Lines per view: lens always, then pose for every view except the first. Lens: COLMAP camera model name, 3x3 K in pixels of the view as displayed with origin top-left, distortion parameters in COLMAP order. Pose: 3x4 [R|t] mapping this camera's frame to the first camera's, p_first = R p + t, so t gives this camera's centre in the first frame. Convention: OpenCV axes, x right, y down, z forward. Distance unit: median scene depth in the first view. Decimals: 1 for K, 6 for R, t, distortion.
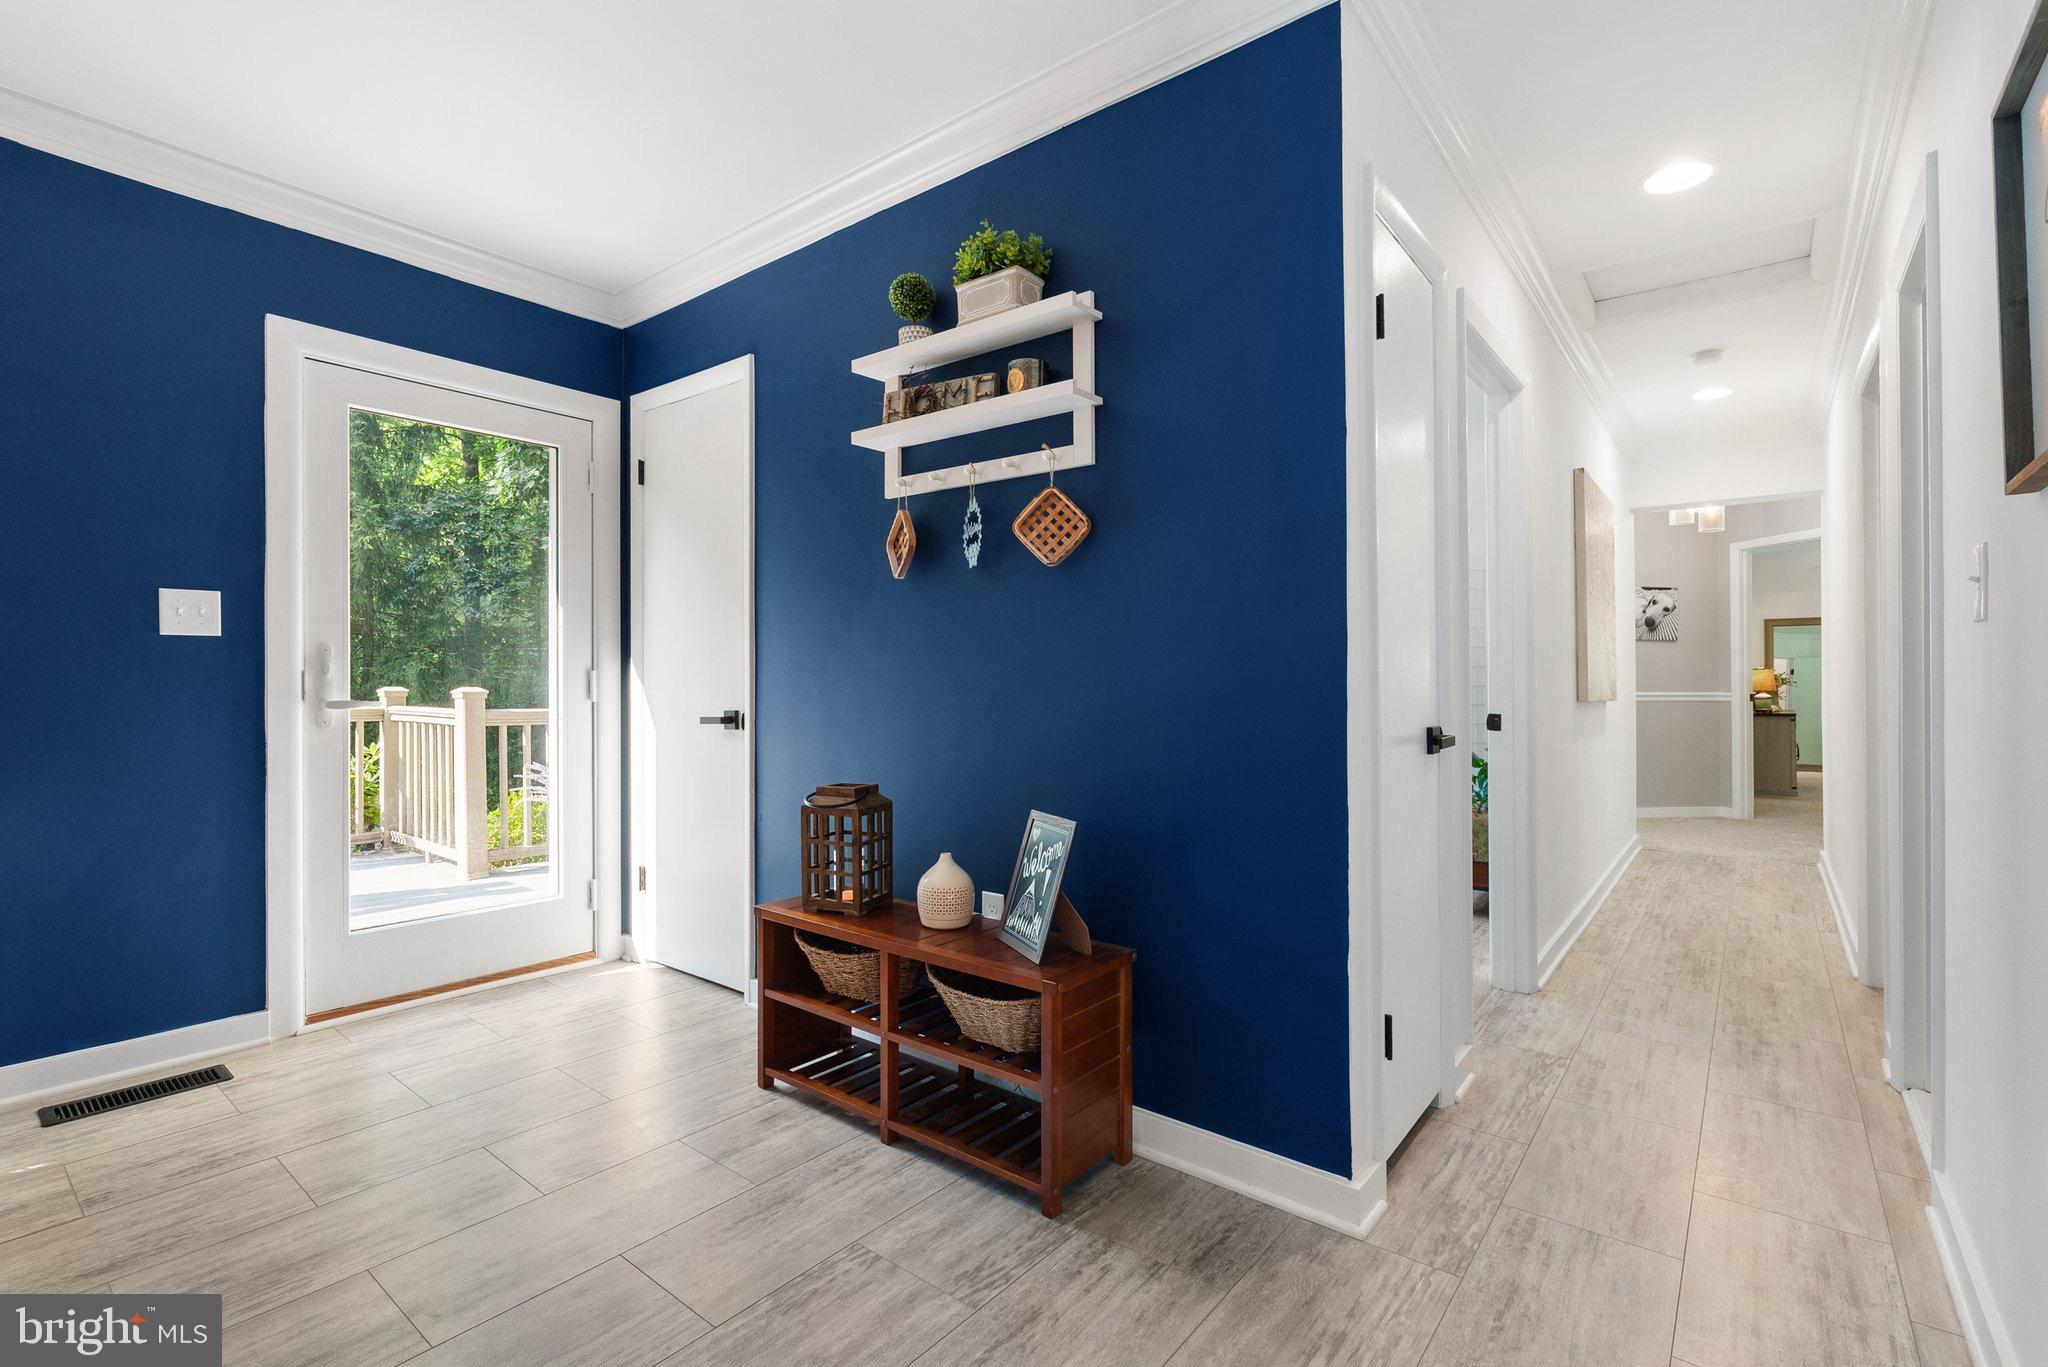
lens RADIAL K [[926.6, 0, 1024.0], [0, 926.6, 683.5], [0, 0, 1]] dist [-0.002487, -0.000014]
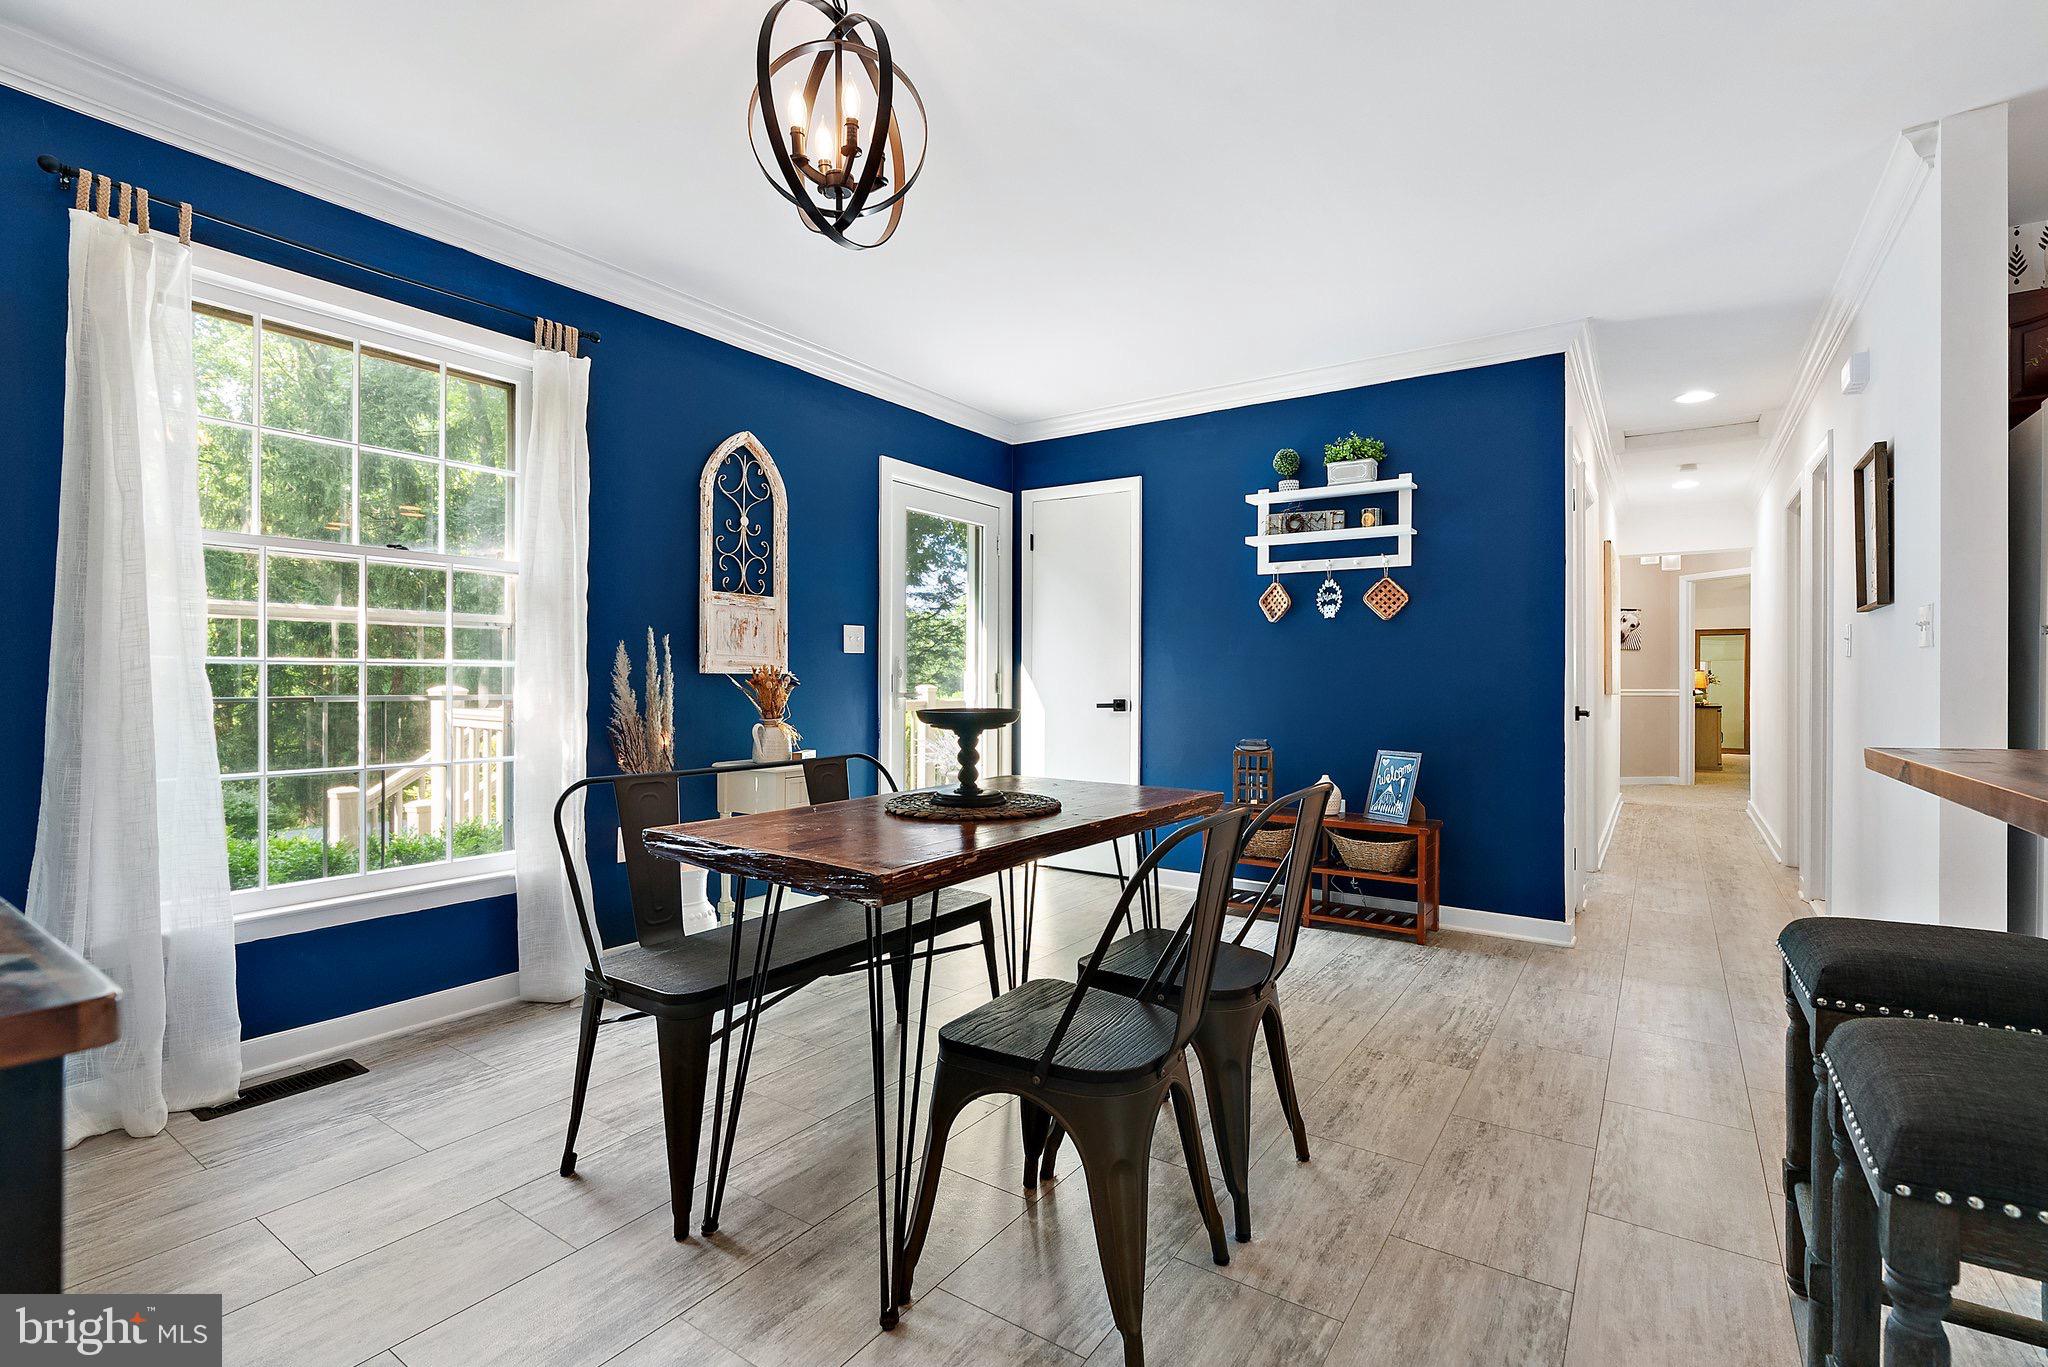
lens RADIAL K [[944.7, 0, 1029.5], [0, 944.7, 689.6], [0, 0, 1]] dist [0.000567, -0.000080]
pose [[0.996707, 0.000408, 0.081089, -0.718592], [-0.001144, 0.999959, 0.009027, -0.002128], [-0.081082, -0.009090, 0.996666, -0.714649]]
